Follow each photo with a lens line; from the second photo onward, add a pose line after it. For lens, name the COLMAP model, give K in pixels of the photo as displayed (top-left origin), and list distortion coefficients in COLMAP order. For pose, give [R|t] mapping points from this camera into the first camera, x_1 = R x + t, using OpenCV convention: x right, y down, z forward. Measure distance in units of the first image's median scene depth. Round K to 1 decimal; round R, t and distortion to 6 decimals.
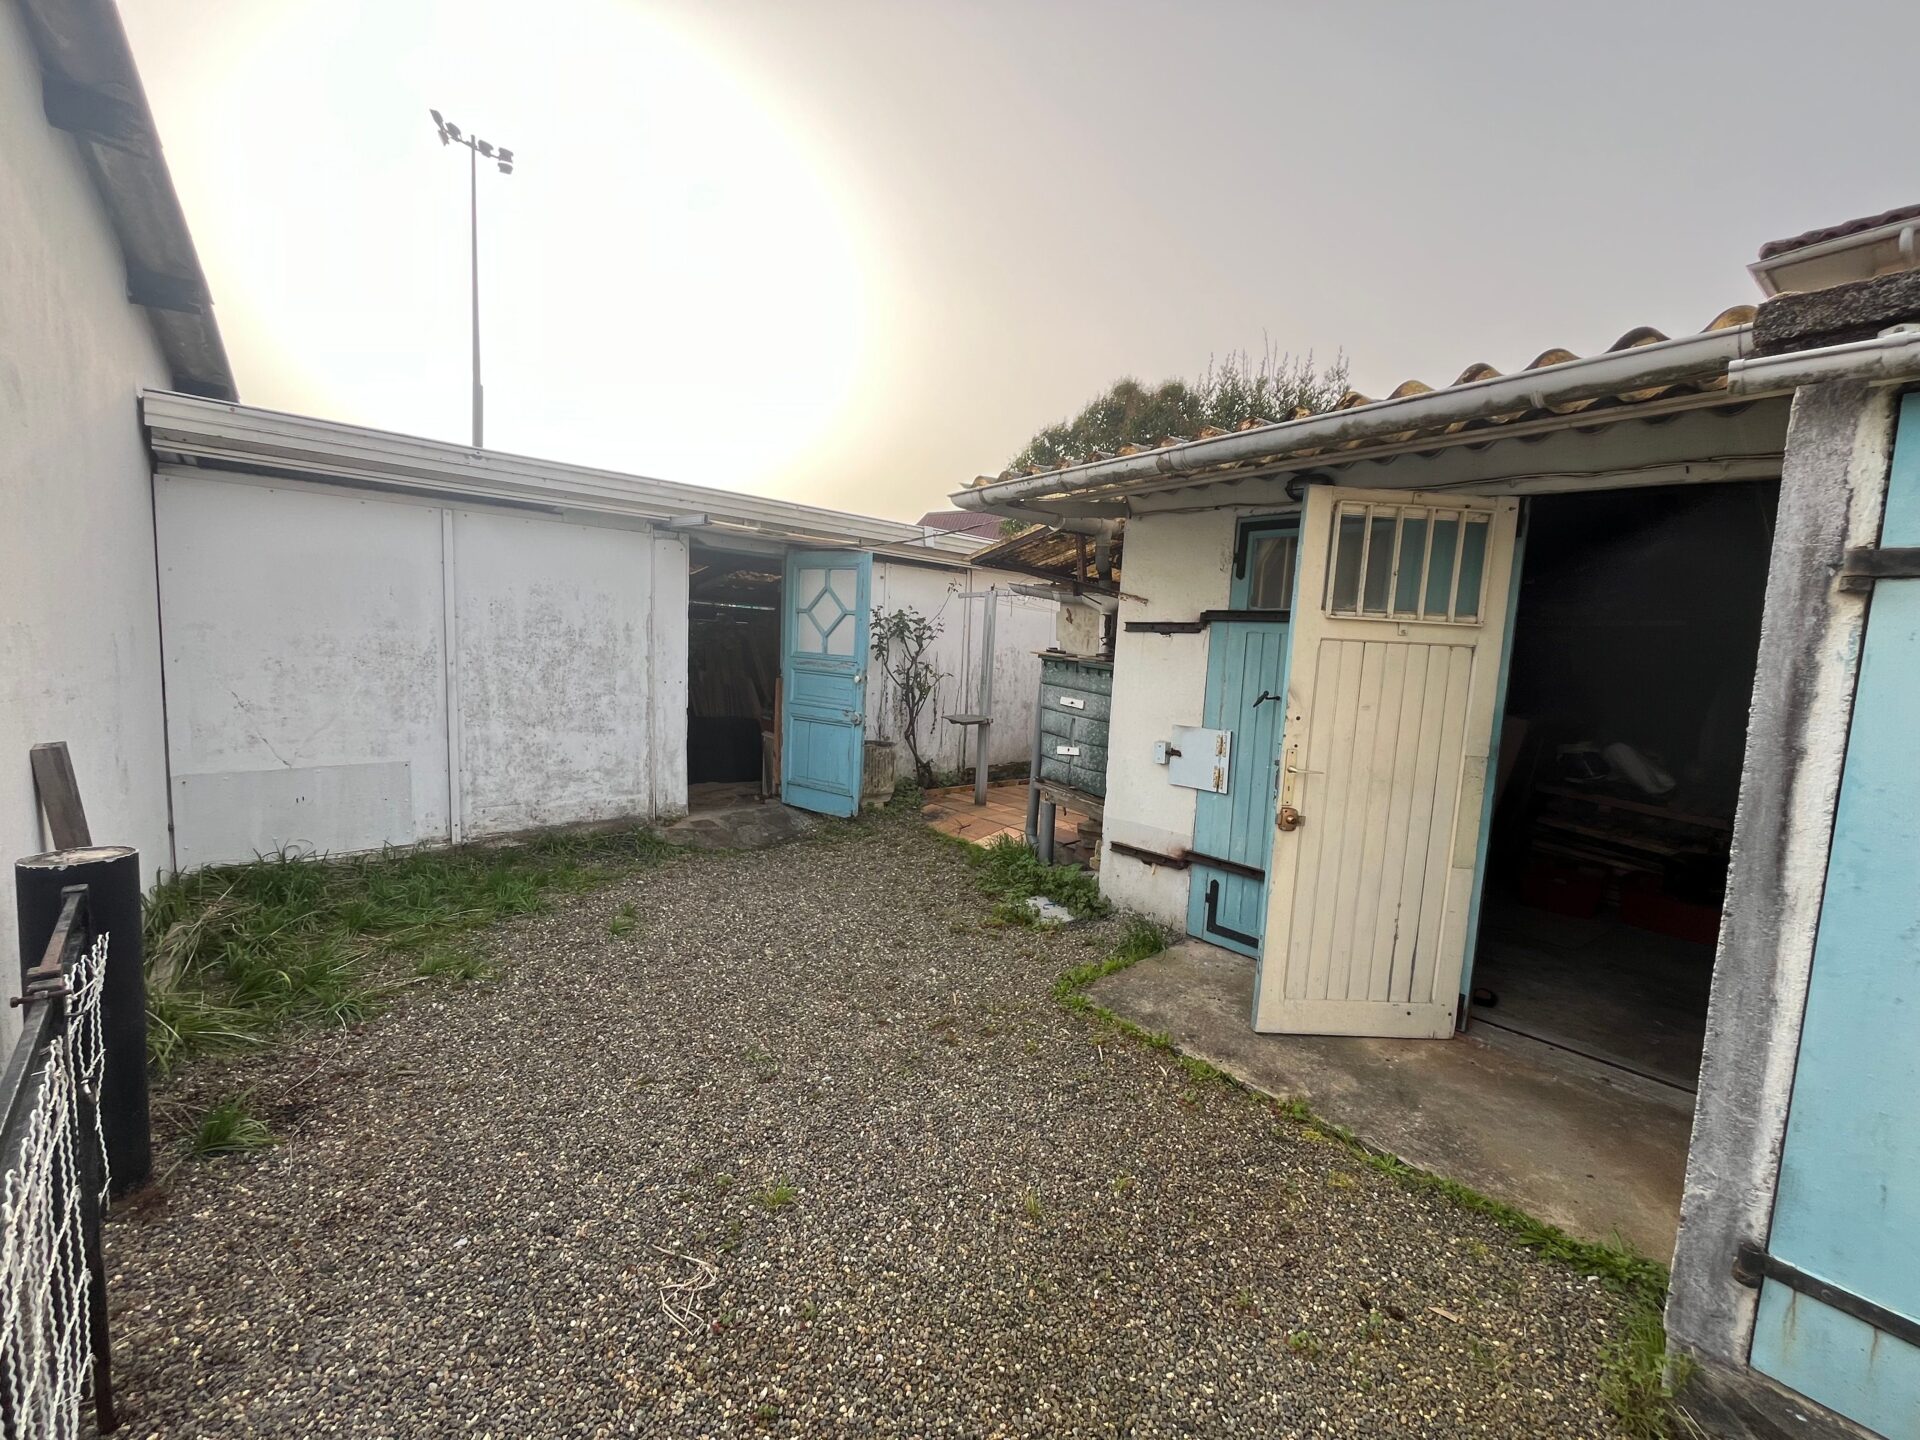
lens RADIAL K [[773.2, 0, 955.7], [0, 773.2, 721.3], [0, 0, 1]] dist [-0.006202, -0.000117]
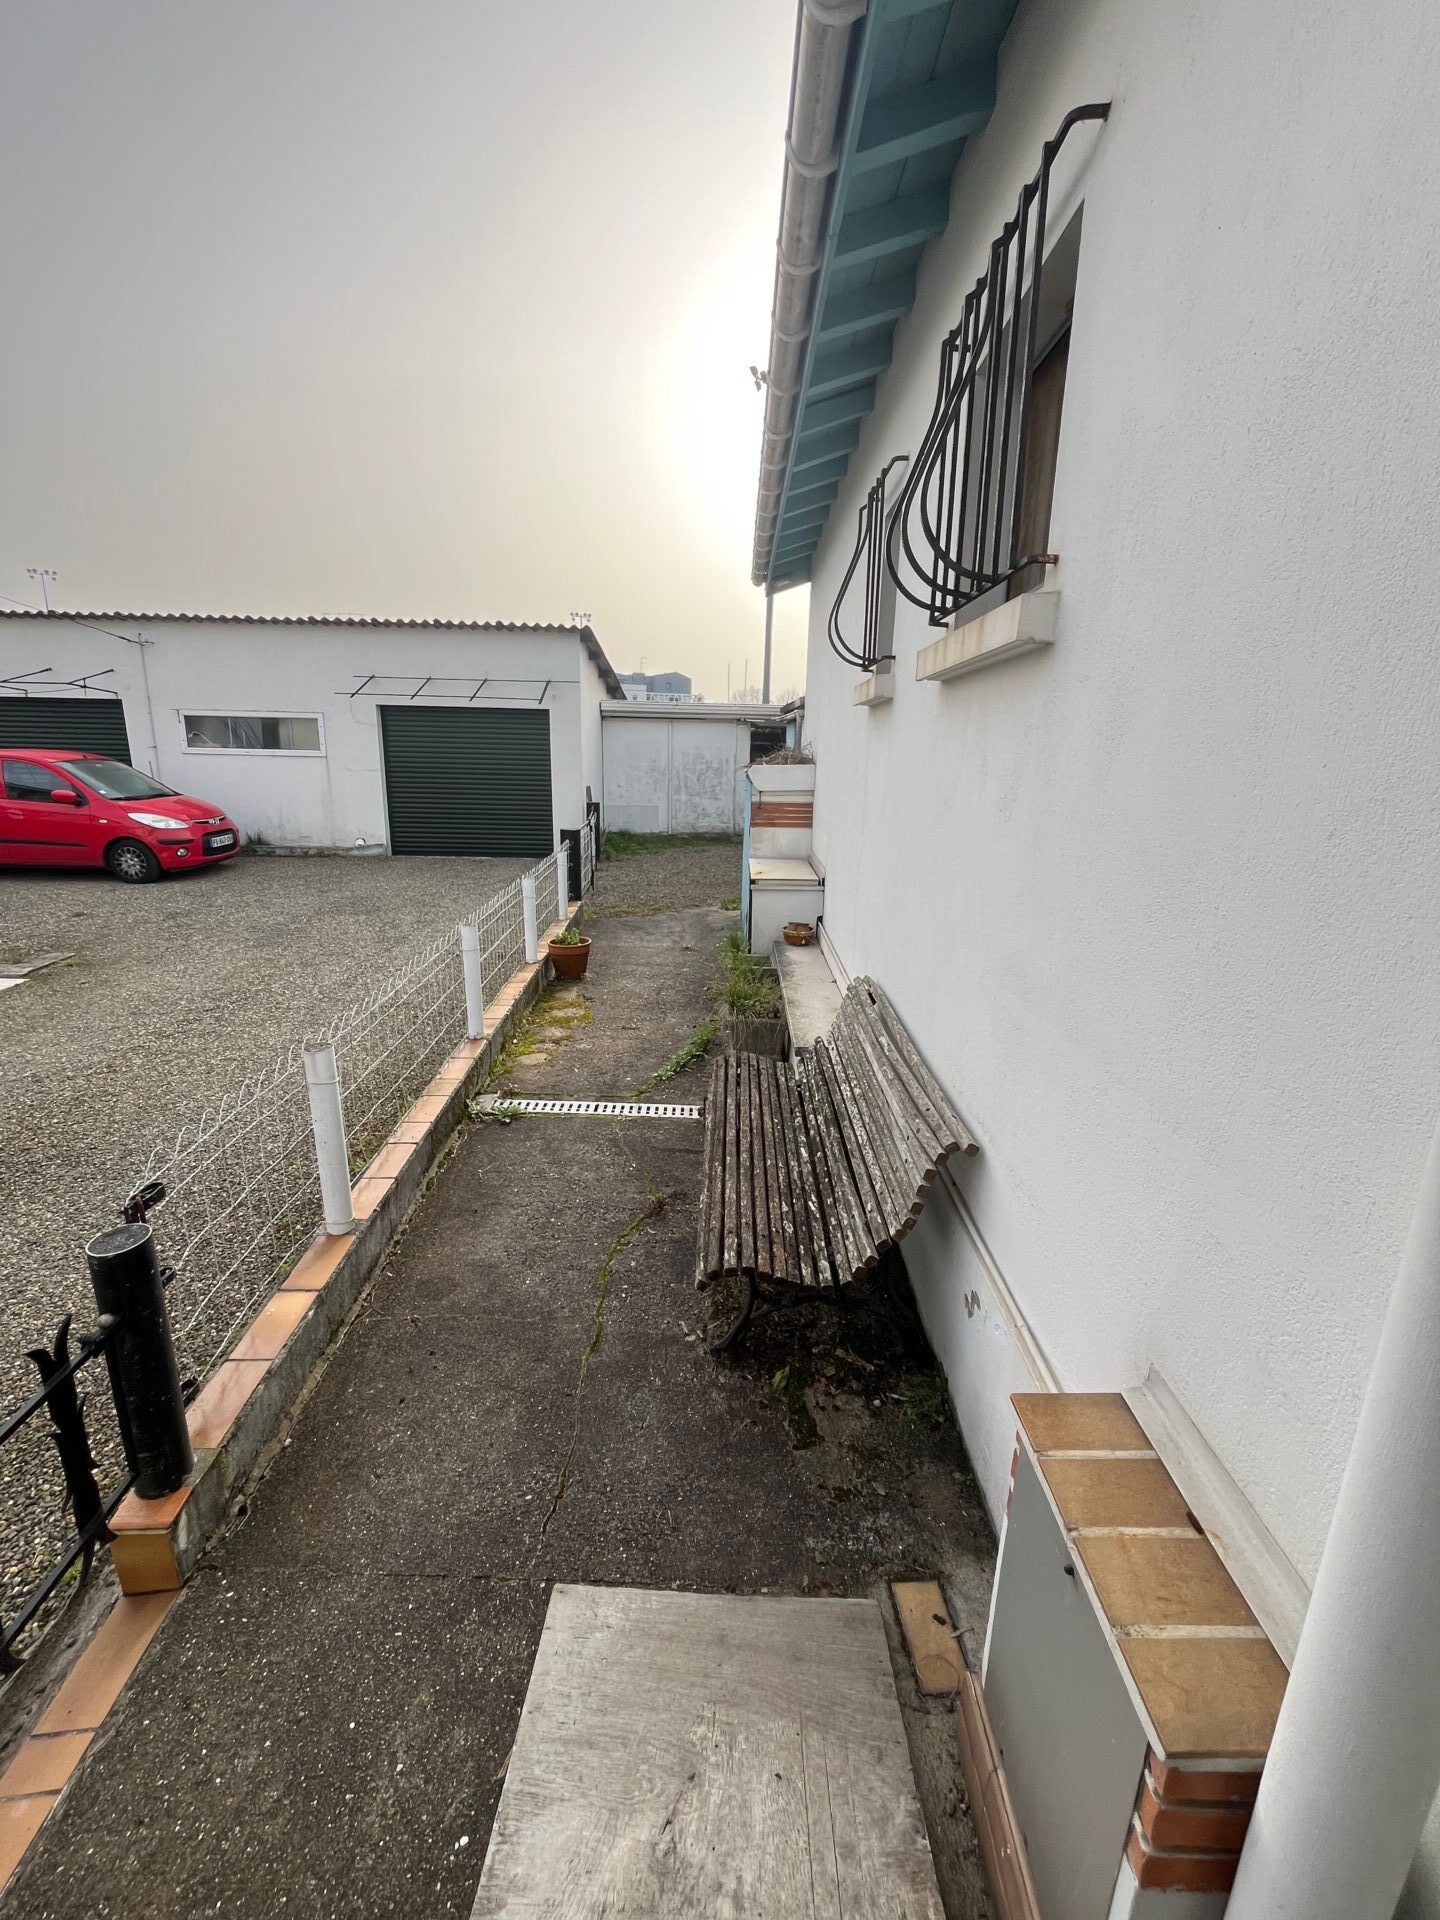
lens RADIAL K [[773.2, 0, 711.4], [0, 773.2, 951.4], [0, 0, 1]] dist [-0.006202, -0.000117]
pose [[0.790103, 0.116948, -0.601714, 3.199952], [-0.039680, 0.989330, 0.140181, 0.424339], [0.611688, -0.086882, 0.786314, -3.127972]]
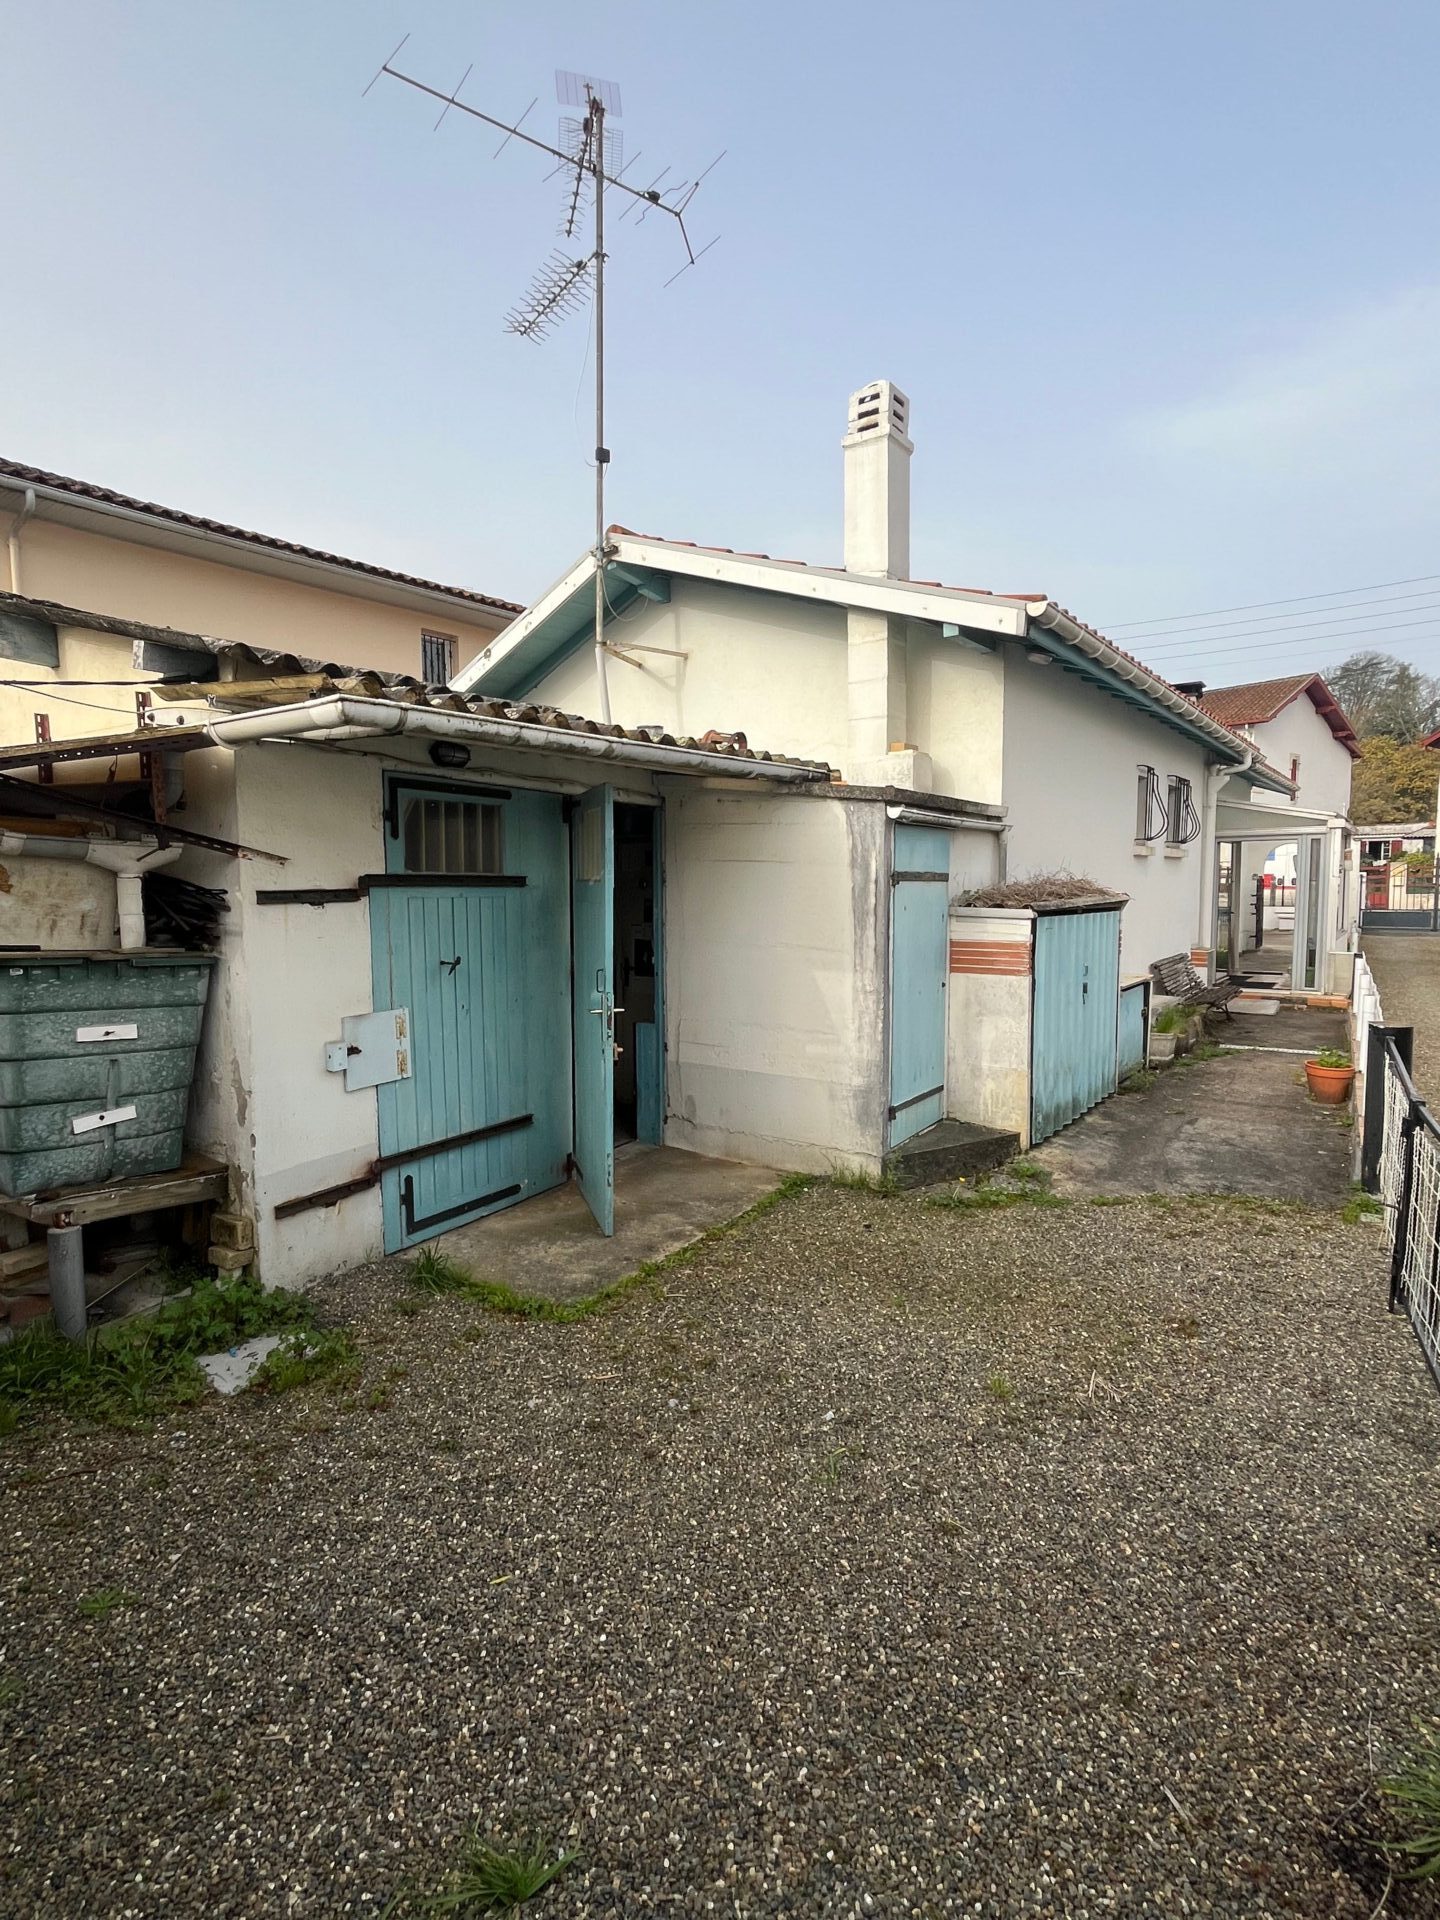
lens RADIAL K [[935.0, 0, 716.6], [0, 935.0, 954.8], [0, 0, 1]] dist [-0.000512, -0.000074]
pose [[-0.285071, -0.121534, 0.950770, -1.417601], [0.088941, 0.984295, 0.152486, -0.332088], [-0.954371, 0.128032, -0.269785, 1.713339]]
